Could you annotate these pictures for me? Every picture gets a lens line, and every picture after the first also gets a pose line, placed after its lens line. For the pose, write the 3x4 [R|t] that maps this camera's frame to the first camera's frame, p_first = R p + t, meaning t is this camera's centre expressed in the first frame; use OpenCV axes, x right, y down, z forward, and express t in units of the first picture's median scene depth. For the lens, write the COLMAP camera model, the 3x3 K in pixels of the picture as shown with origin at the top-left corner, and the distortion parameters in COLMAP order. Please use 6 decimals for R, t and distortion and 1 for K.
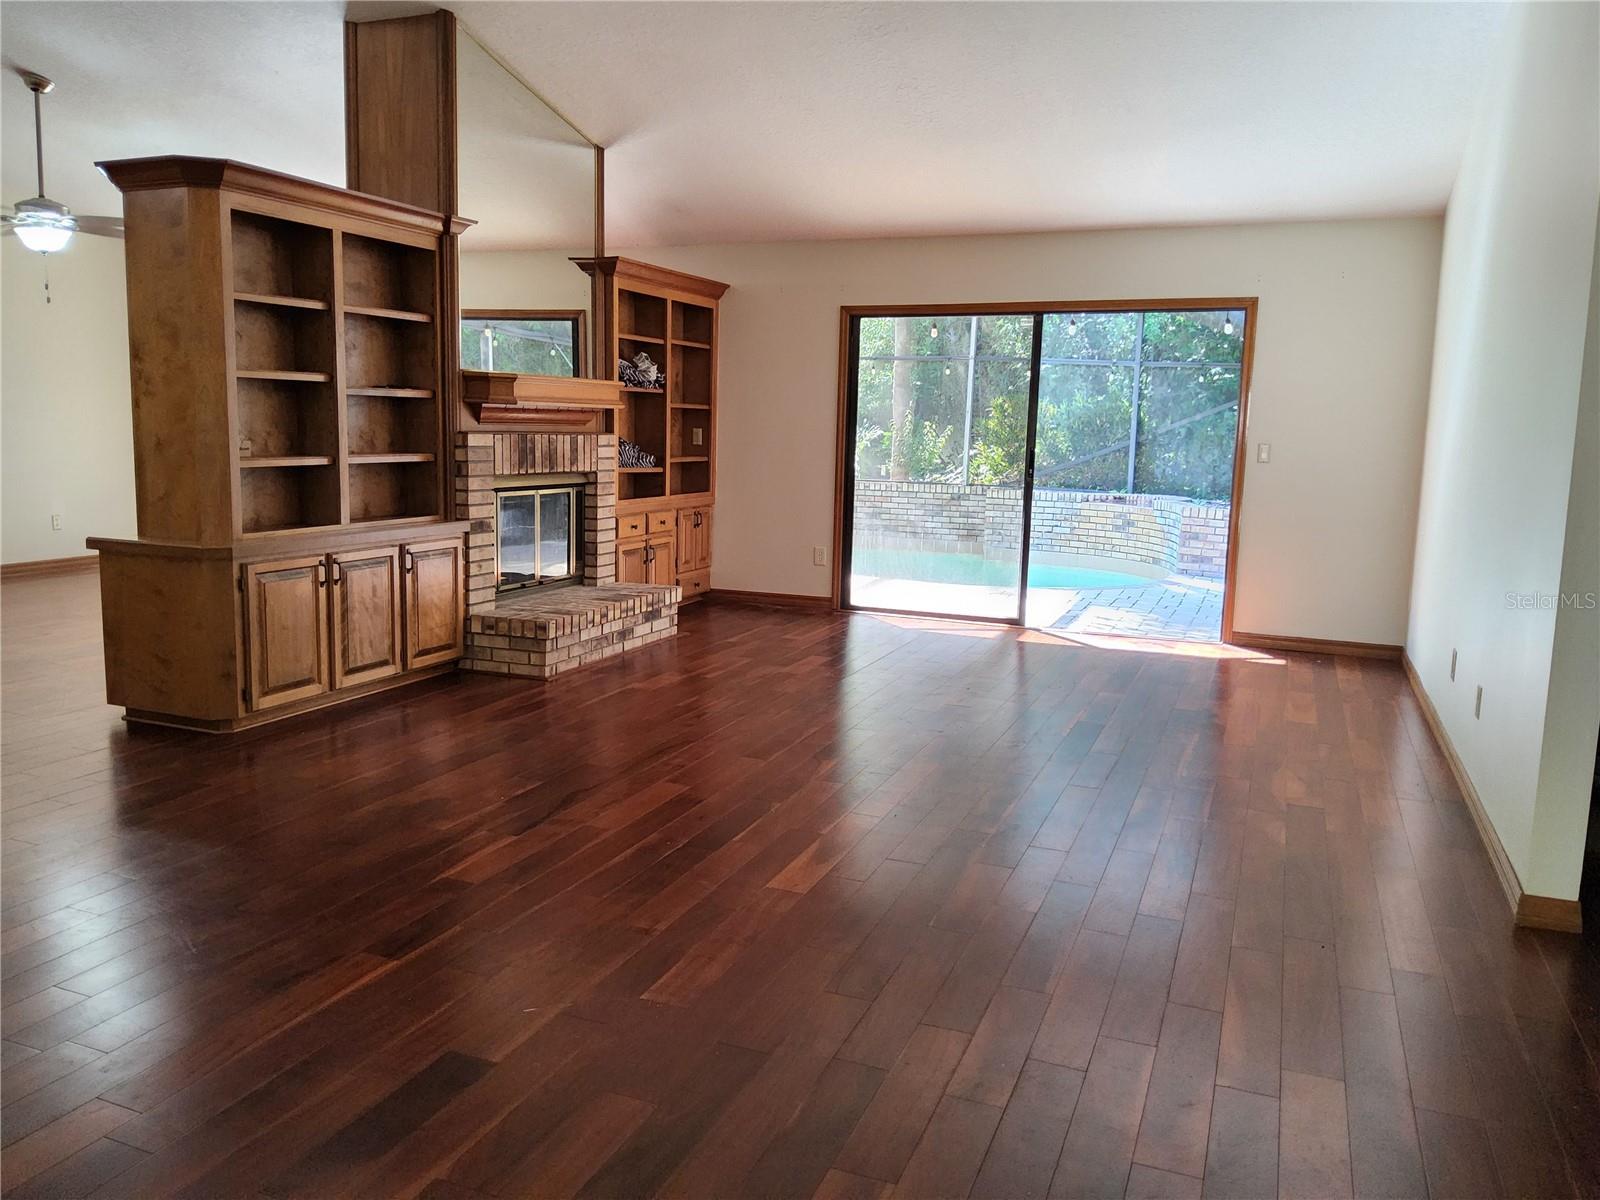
lens RADIAL K [[1208.0, 0, 779.0], [0, 1208.0, 603.8], [0, 0, 1]] dist [0.069593, -0.124115]
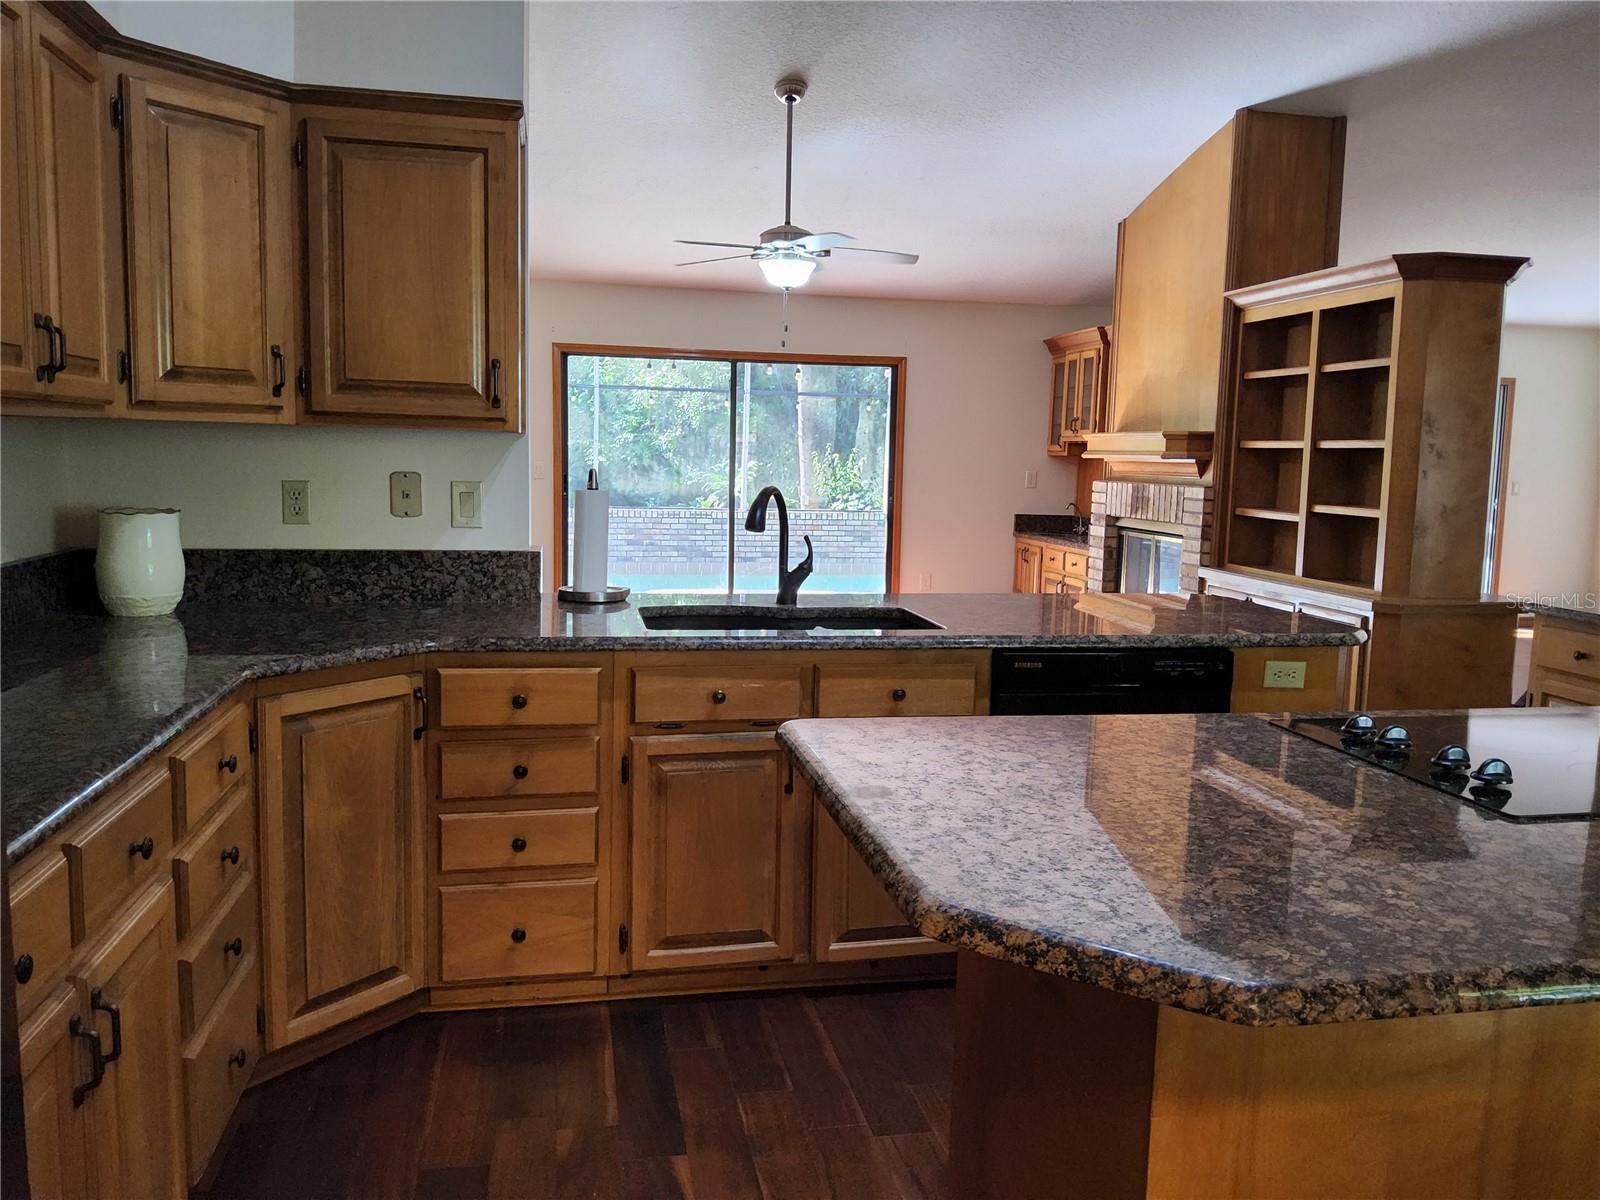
lens RADIAL K [[1208.0, 0, 786.2], [0, 1208.0, 591.5], [0, 0, 1]] dist [0.069593, -0.124115]
pose [[0.842437, -0.068977, 0.534361, -1.044570], [0.078500, 0.996902, 0.004926, -0.079382], [-0.533045, 0.037798, 0.845242, 0.277258]]
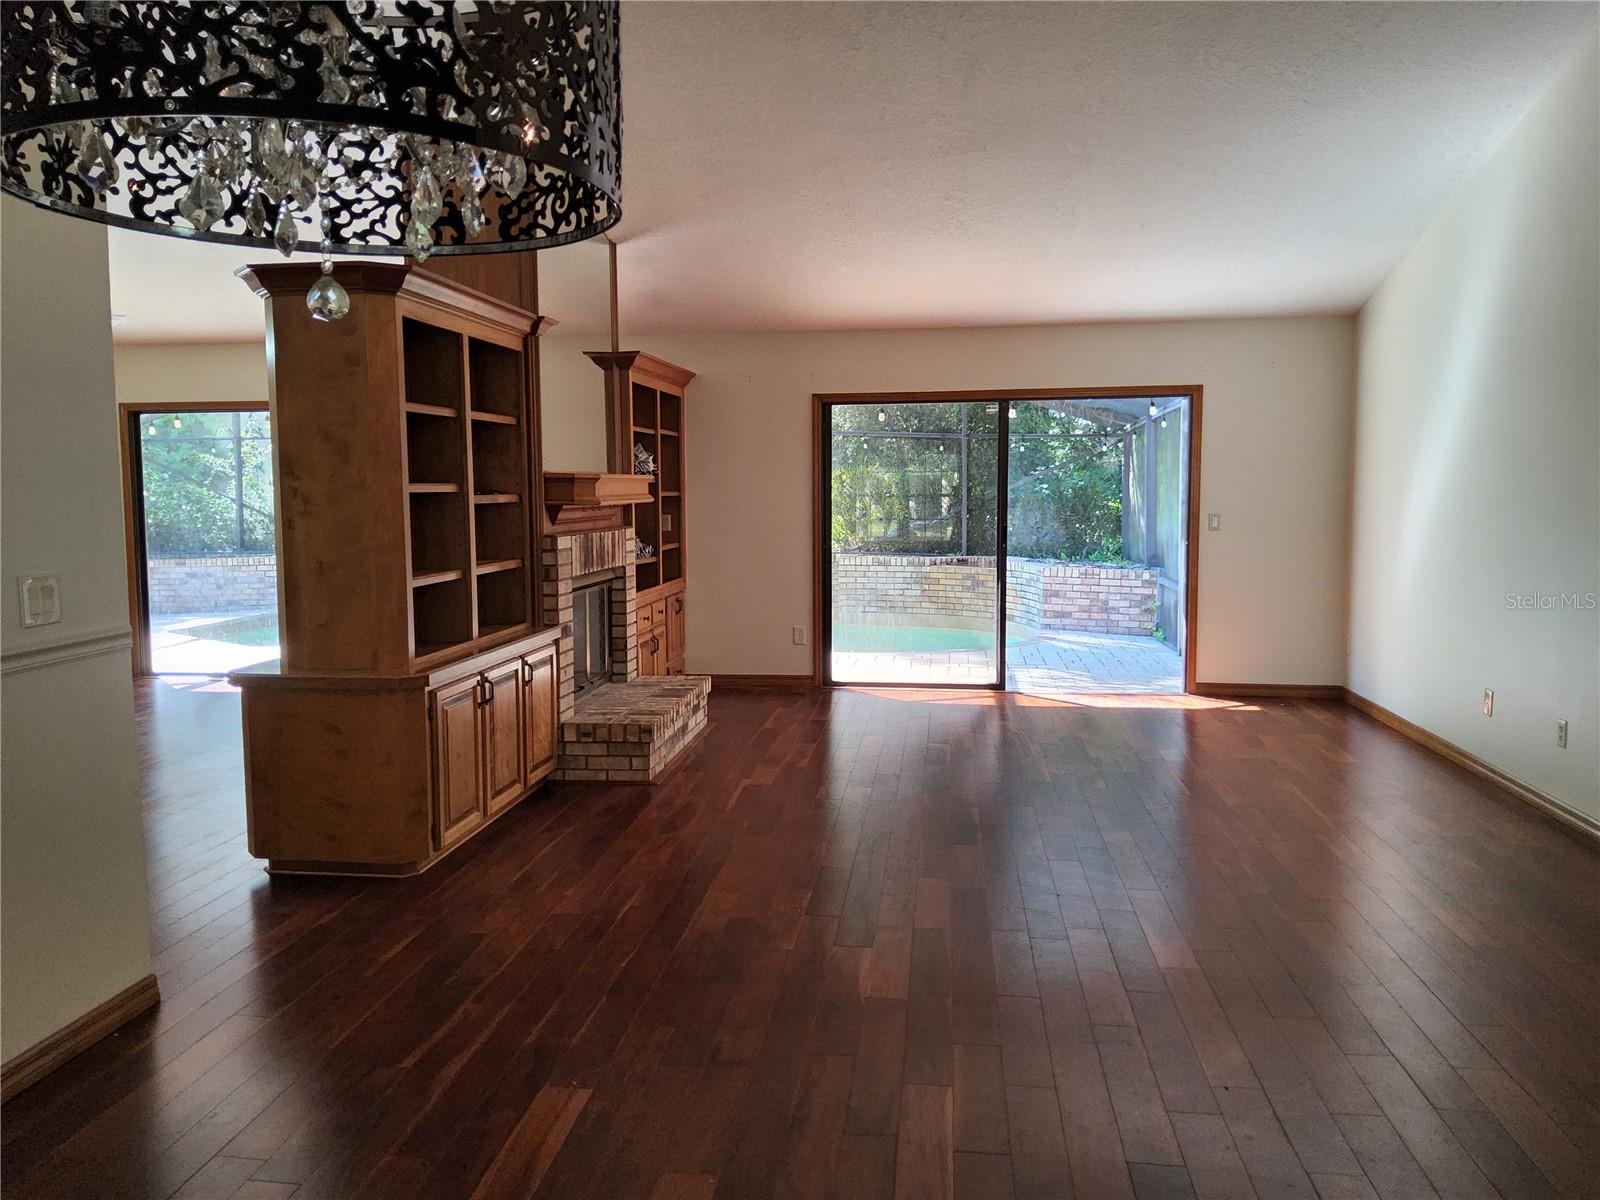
lens RADIAL K [[1208.0, 0, 783.3], [0, 1208.0, 601.4], [0, 0, 1]] dist [0.069593, -0.124115]
pose [[0.965907, -0.053600, 0.253281, -0.271210], [0.066665, 0.996836, -0.043278, -0.028507], [-0.250160, 0.058688, 0.966424, 0.017917]]
